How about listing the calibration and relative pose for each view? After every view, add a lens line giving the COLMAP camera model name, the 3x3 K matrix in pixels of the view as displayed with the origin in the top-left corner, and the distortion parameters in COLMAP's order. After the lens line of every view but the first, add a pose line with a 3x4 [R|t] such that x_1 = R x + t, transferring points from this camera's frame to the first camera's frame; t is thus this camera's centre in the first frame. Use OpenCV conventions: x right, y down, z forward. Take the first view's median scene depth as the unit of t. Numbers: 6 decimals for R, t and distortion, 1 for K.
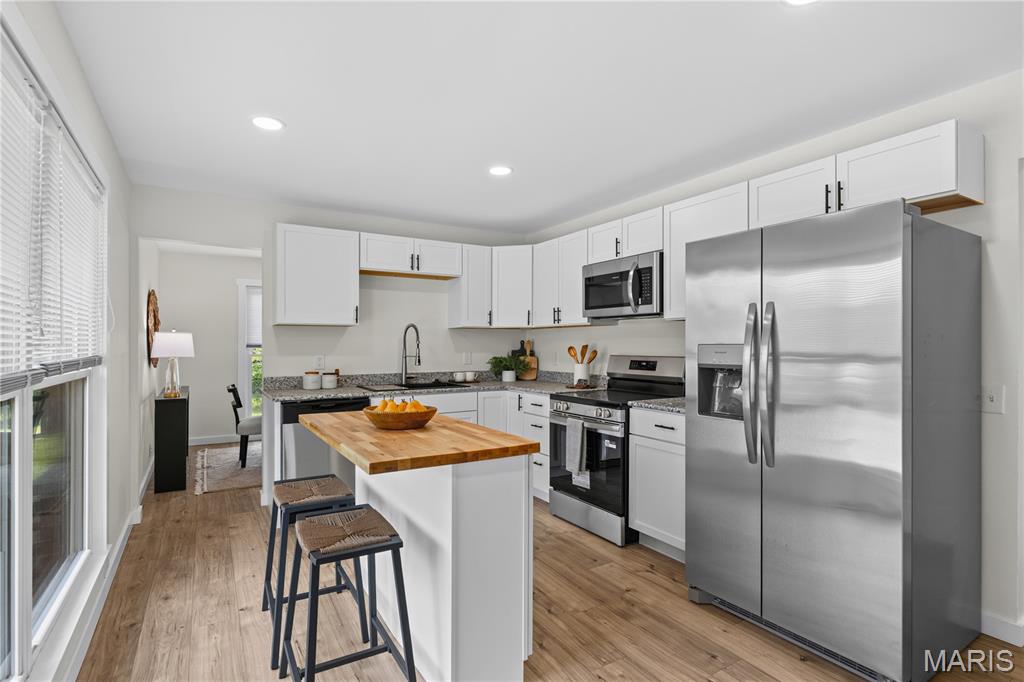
lens RADIAL K [[517.4, 0, 512.0], [0, 517.4, 341.0], [0, 0, 1]] dist [-0.003334, -0.000602]
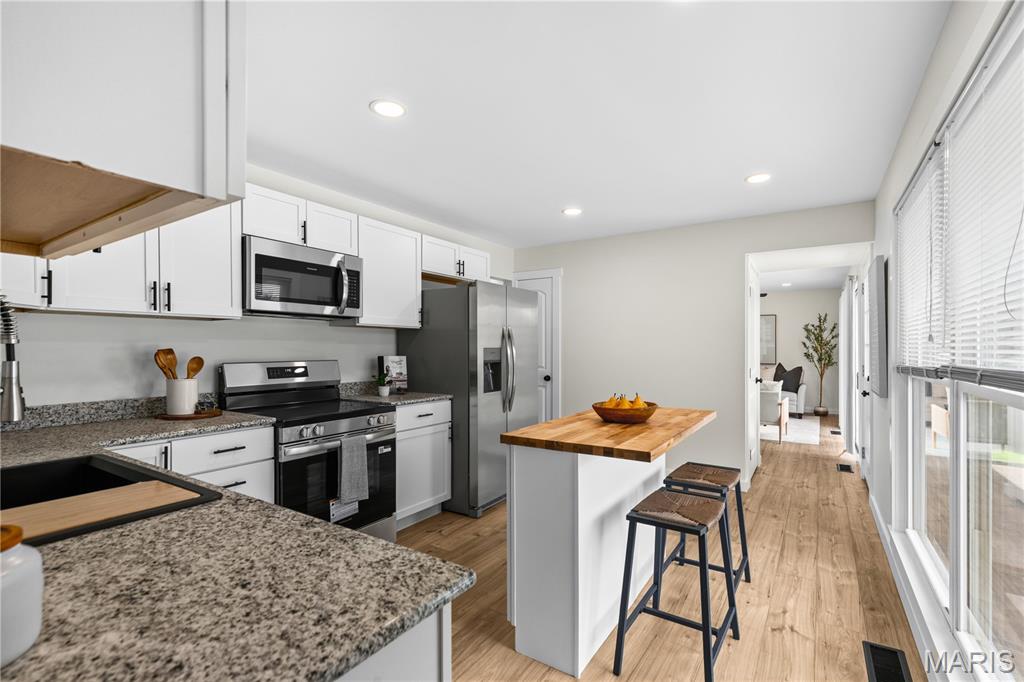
lens RADIAL K [[469.9, 0, 512.0], [0, 469.9, 341.0], [0, 0, 1]] dist [0.001526, 0.000286]
pose [[-0.427591, 0.008854, 0.903929, -0.832569], [-0.008828, 0.999863, -0.013969, 0.002506], [-0.903929, -0.013953, -0.427454, 1.329615]]
